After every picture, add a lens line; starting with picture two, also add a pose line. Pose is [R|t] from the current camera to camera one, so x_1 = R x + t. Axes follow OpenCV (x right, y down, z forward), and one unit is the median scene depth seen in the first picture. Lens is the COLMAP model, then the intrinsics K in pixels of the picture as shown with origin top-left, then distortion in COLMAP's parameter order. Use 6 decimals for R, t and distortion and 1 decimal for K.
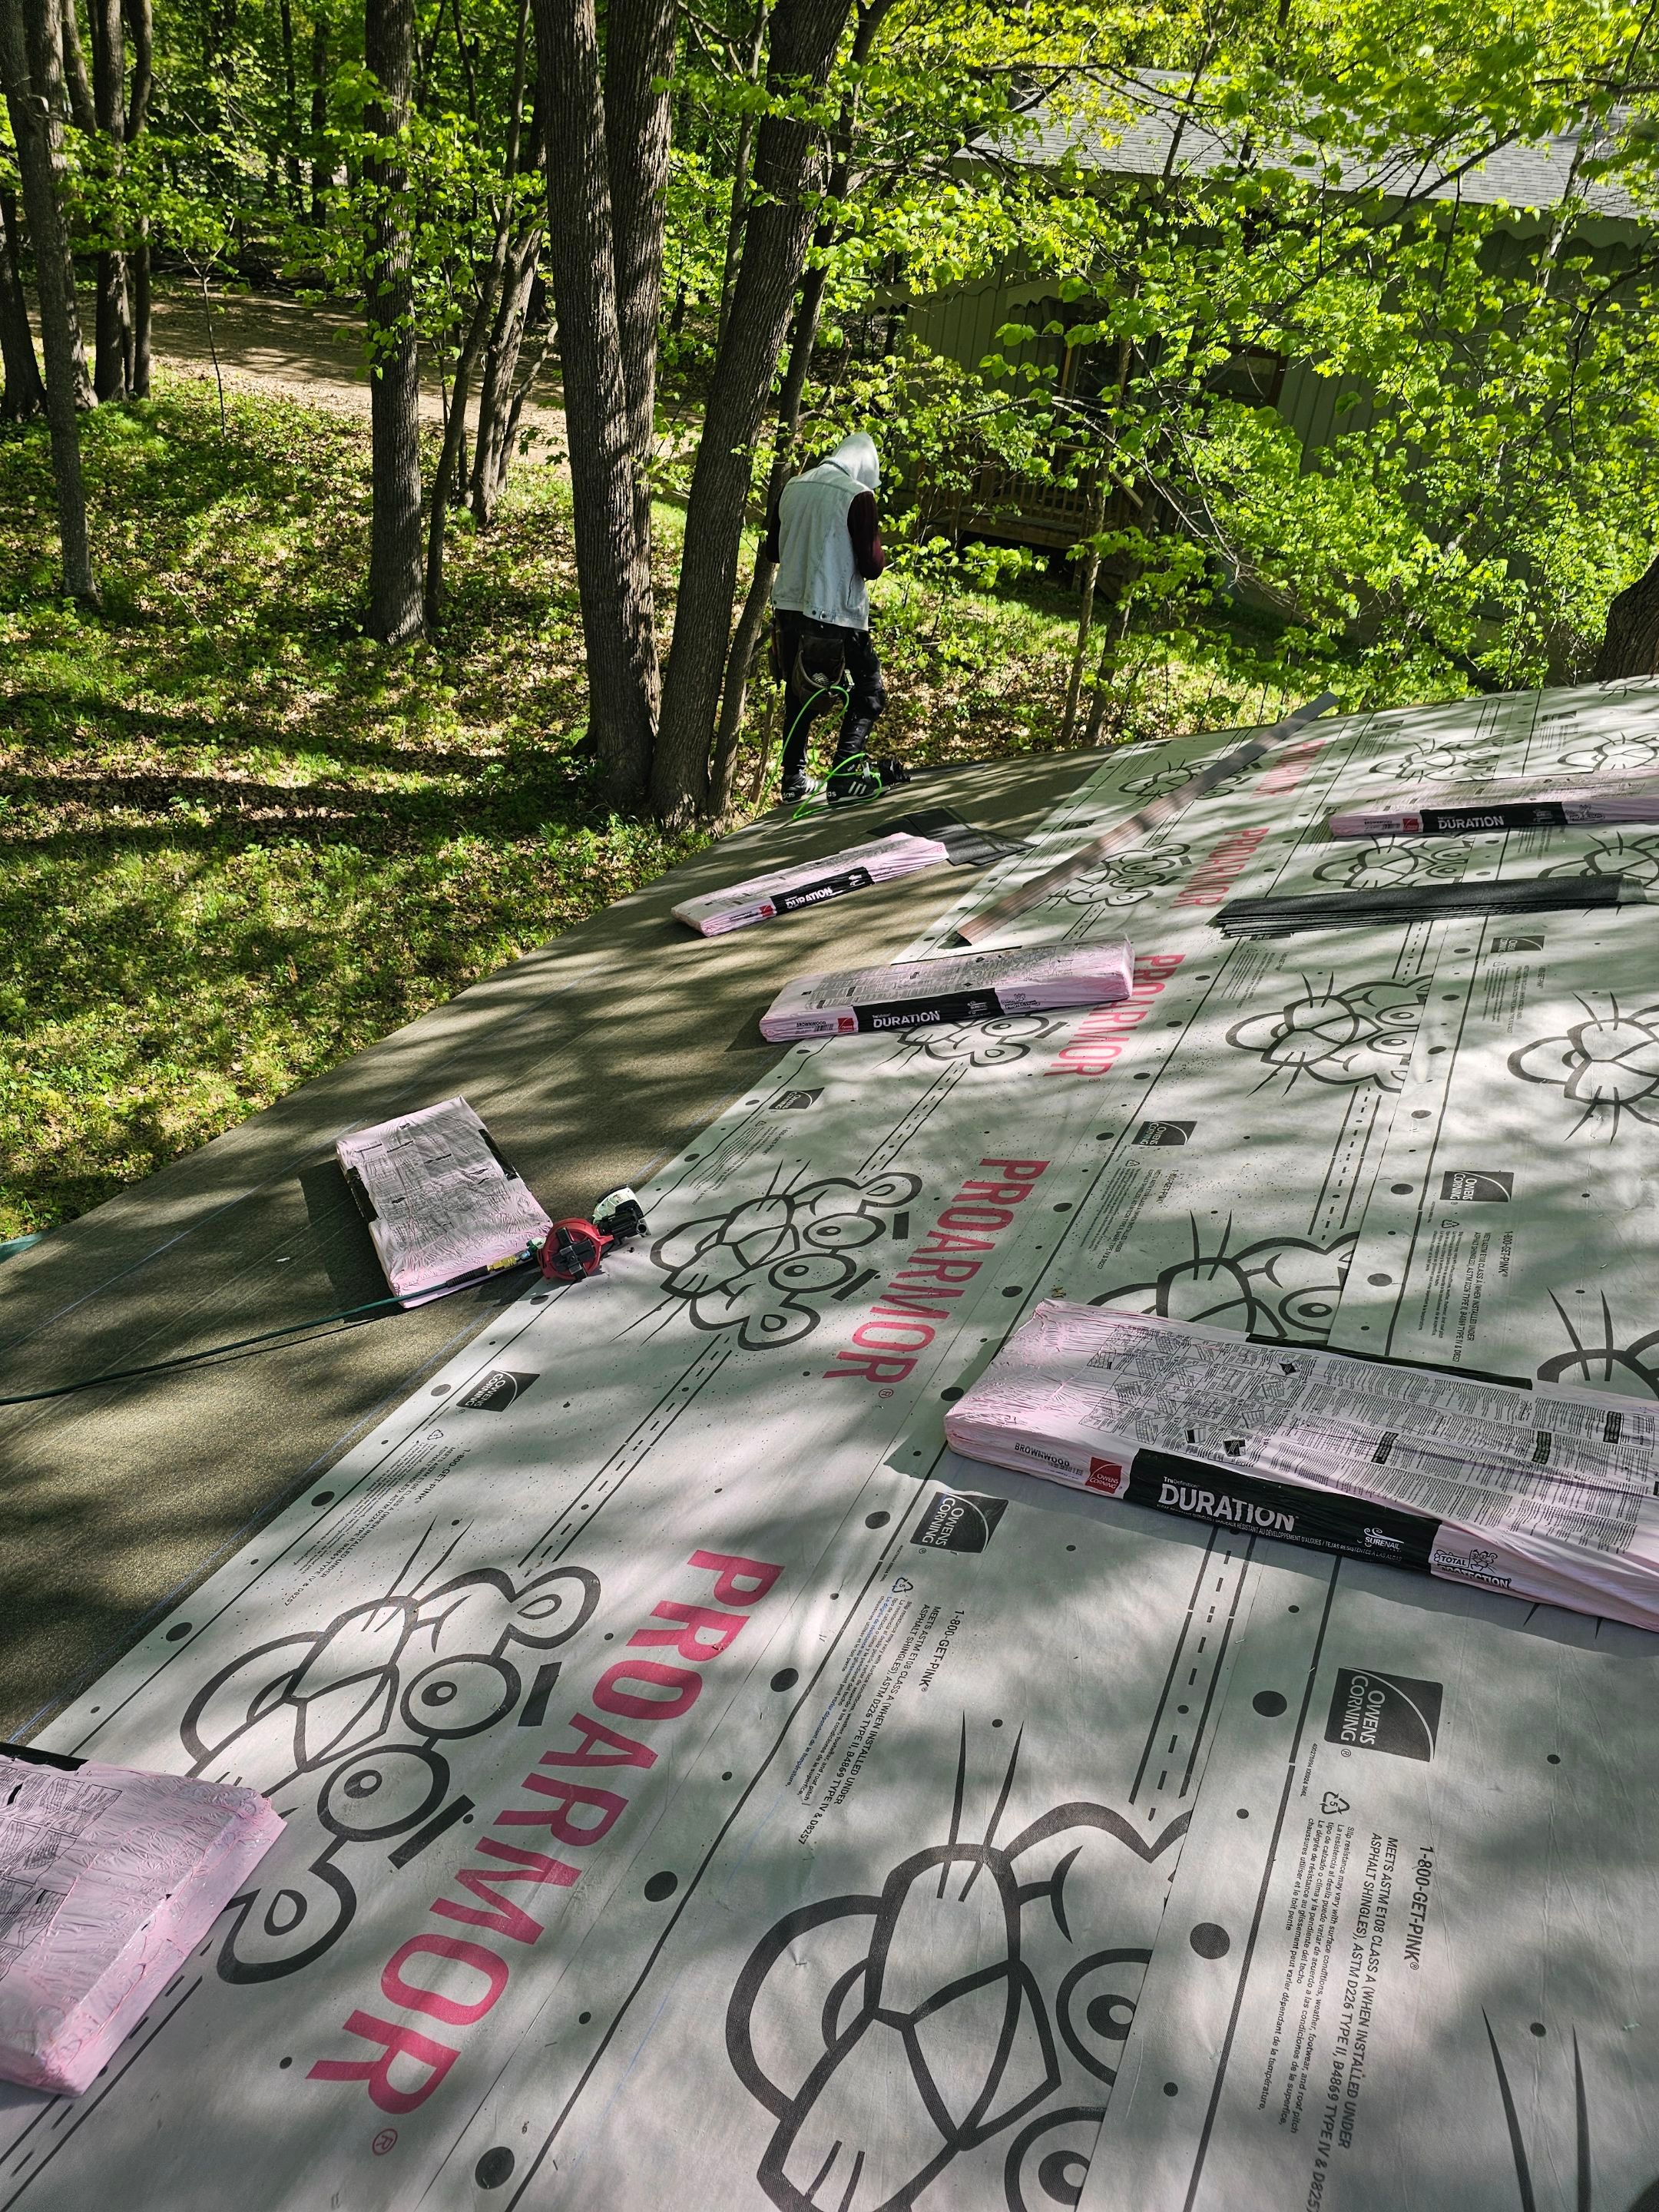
lens RADIAL K [[1524.7, 0, 832.7], [0, 1524.7, 1058.4], [0, 0, 1]] dist [0.076294, -0.061405]
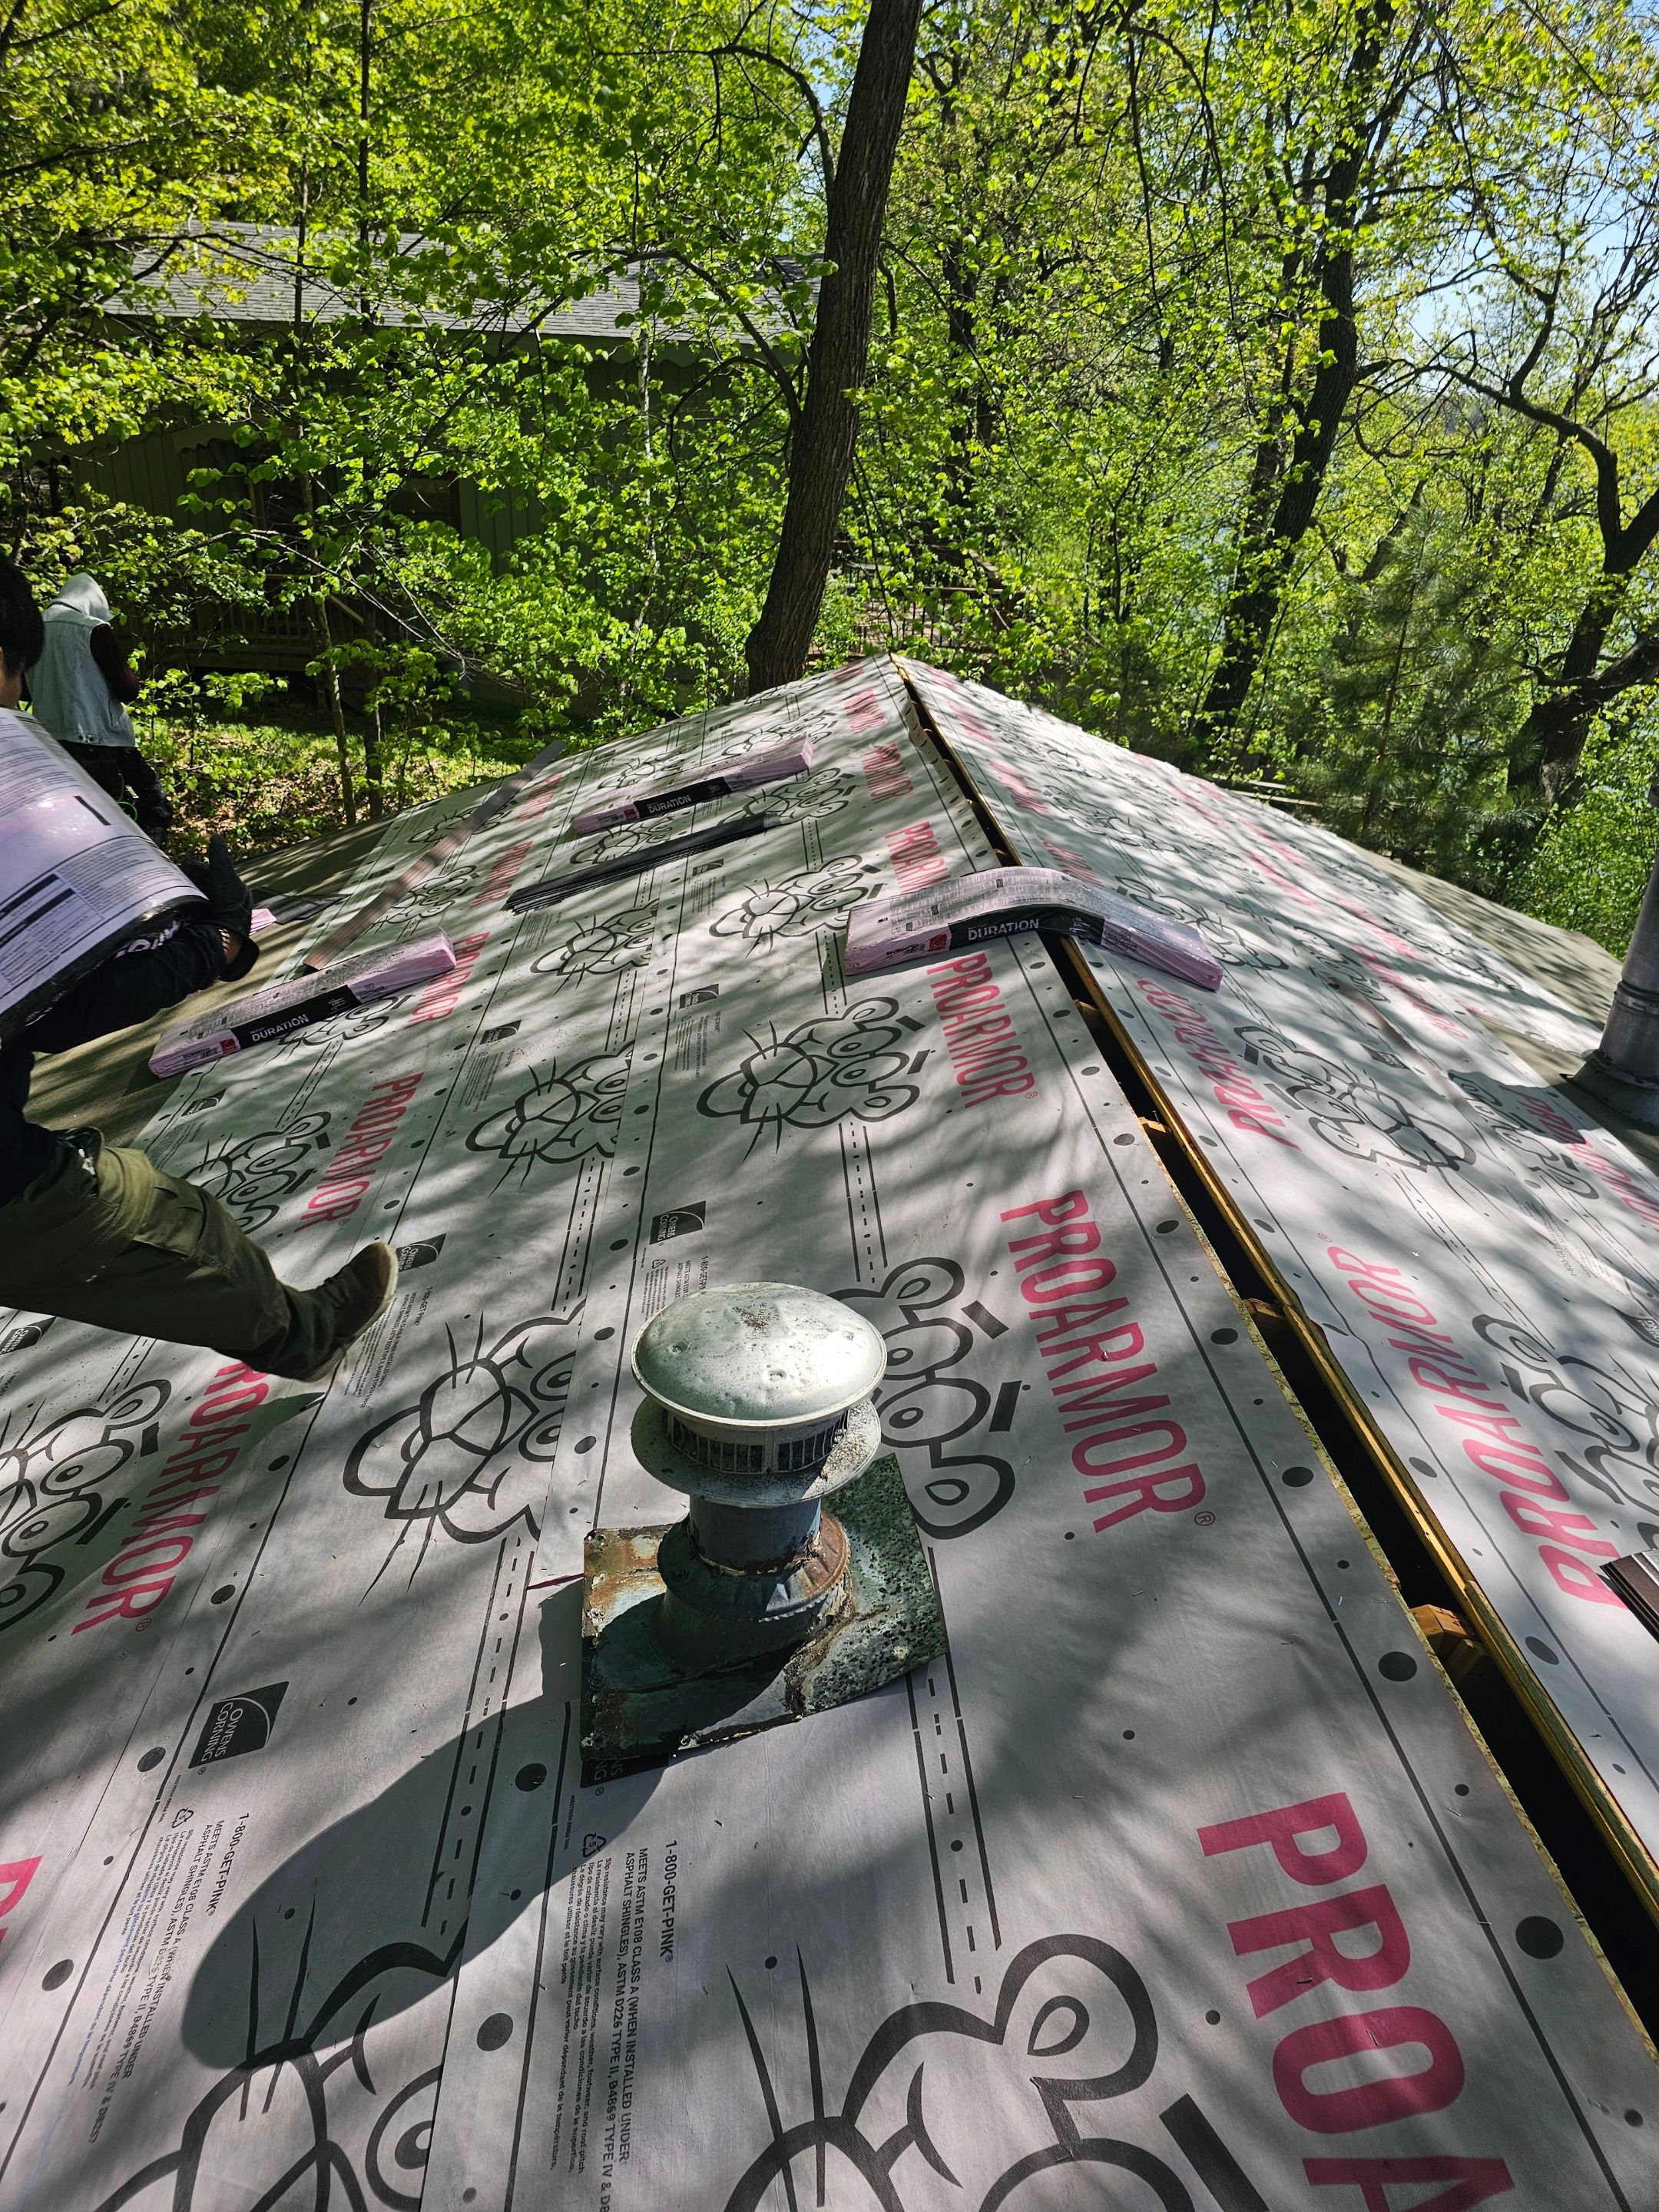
lens RADIAL K [[1524.7, 0, 827.2], [0, 1524.7, 1112.5], [0, 0, 1]] dist [0.076294, -0.061405]
pose [[0.886198, -0.253424, 0.387852, -0.044215], [0.267591, 0.963364, 0.018052, 0.101553], [-0.378217, 0.087788, 0.921545, -0.220886]]
